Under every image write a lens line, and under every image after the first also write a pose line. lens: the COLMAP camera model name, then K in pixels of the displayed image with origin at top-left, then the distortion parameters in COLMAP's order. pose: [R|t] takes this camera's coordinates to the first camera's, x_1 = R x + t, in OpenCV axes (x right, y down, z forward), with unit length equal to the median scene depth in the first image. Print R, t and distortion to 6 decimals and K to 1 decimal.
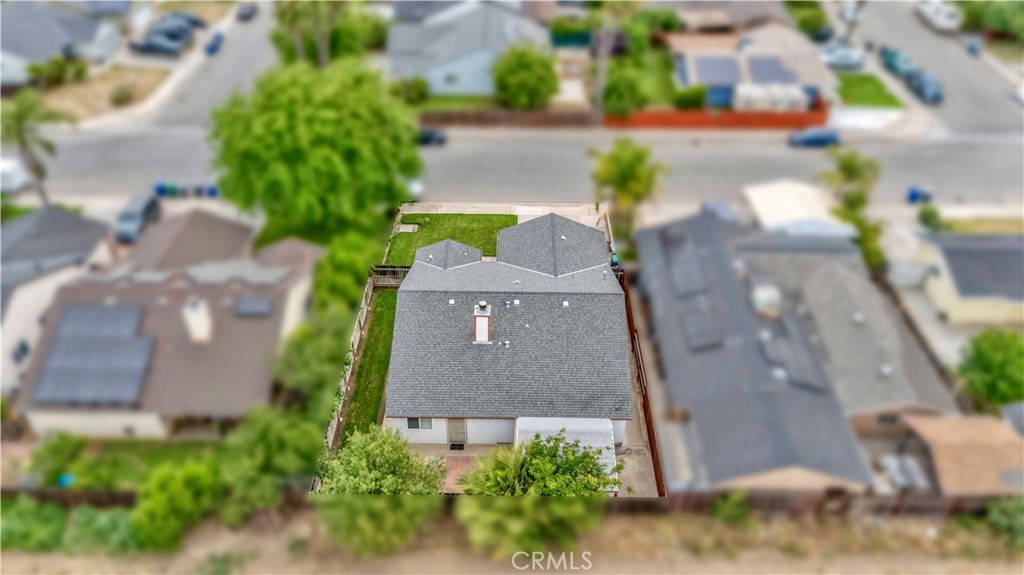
lens RADIAL K [[762.0, 0, 514.2], [0, 762.0, 286.5], [0, 0, 1]] dist [0.034527, -0.007349]
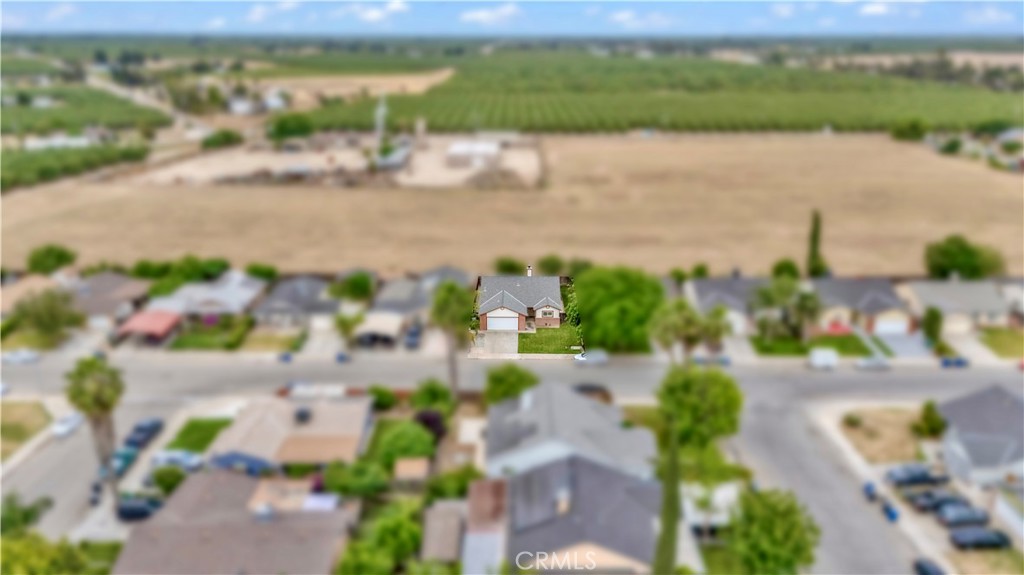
lens RADIAL K [[762.0, 0, 514.2], [0, 762.0, 286.5], [0, 0, 1]] dist [0.034527, -0.007349]
pose [[-0.999934, -0.008735, -0.007413, 0.033689], [-0.011045, 0.563169, 0.826268, -1.964423], [-0.003042, 0.826296, -0.563228, 2.205505]]
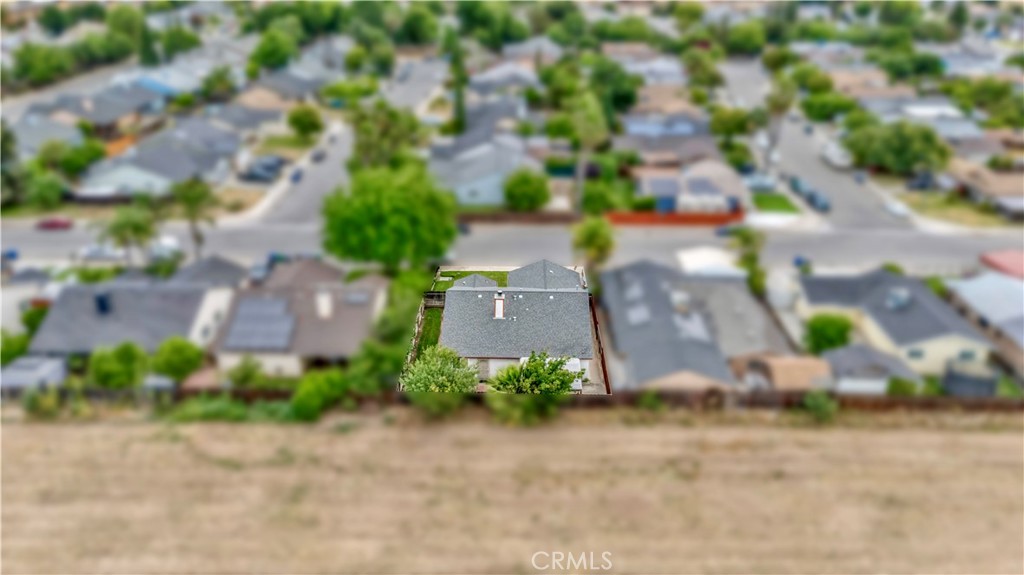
lens RADIAL K [[762.0, 0, 514.2], [0, 762.0, 286.5], [0, 0, 1]] dist [0.034527, -0.007349]
pose [[0.999991, -0.000405, -0.004279, -0.002850], [-0.000524, 0.976658, -0.214801, 0.280799], [0.004266, 0.214801, 0.976649, -0.462270]]
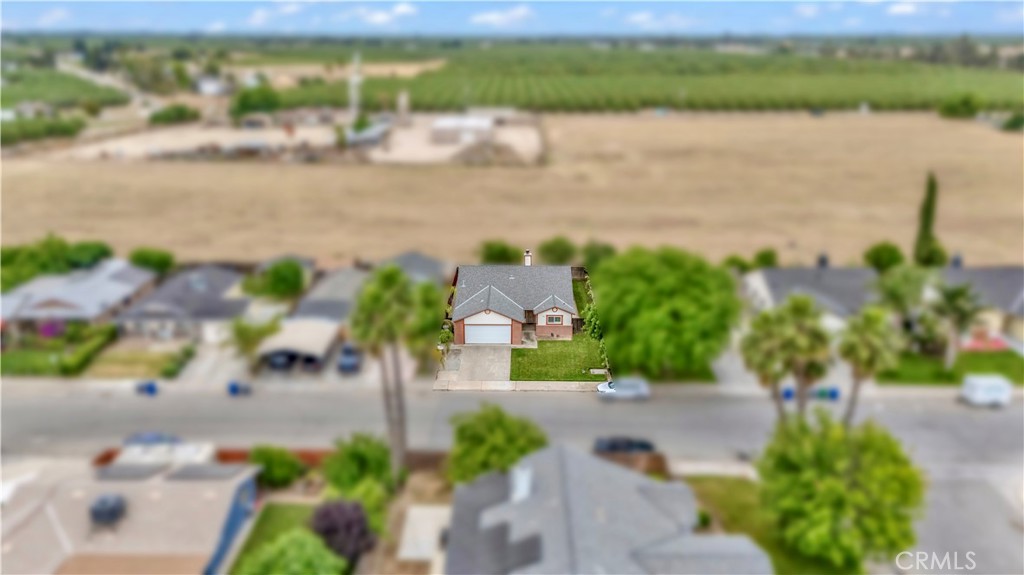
lens RADIAL K [[762.0, 0, 514.2], [0, 762.0, 286.5], [0, 0, 1]] dist [0.034527, -0.007349]
pose [[-0.999924, -0.008712, -0.008684, 0.011992], [-0.012083, 0.563522, 0.826013, -1.349877], [-0.002302, 0.826055, -0.563585, 1.804721]]
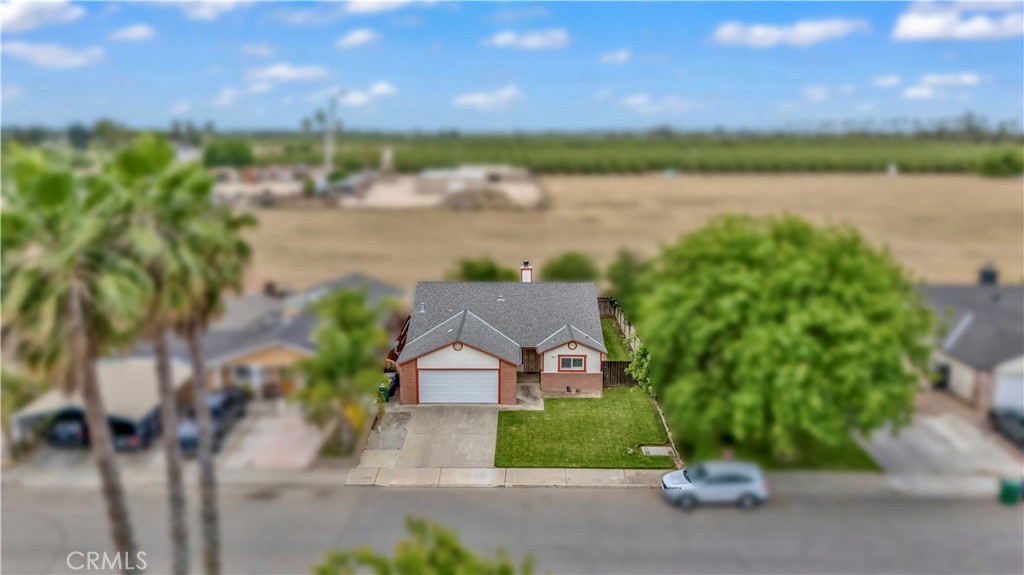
lens RADIAL K [[762.0, 0, 514.2], [0, 762.0, 286.5], [0, 0, 1]] dist [0.034527, -0.007349]
pose [[-0.999911, -0.008876, -0.009918, -0.004341], [-0.013309, 0.657709, 0.753154, -0.781070], [-0.000162, 0.753220, -0.657769, 1.519356]]
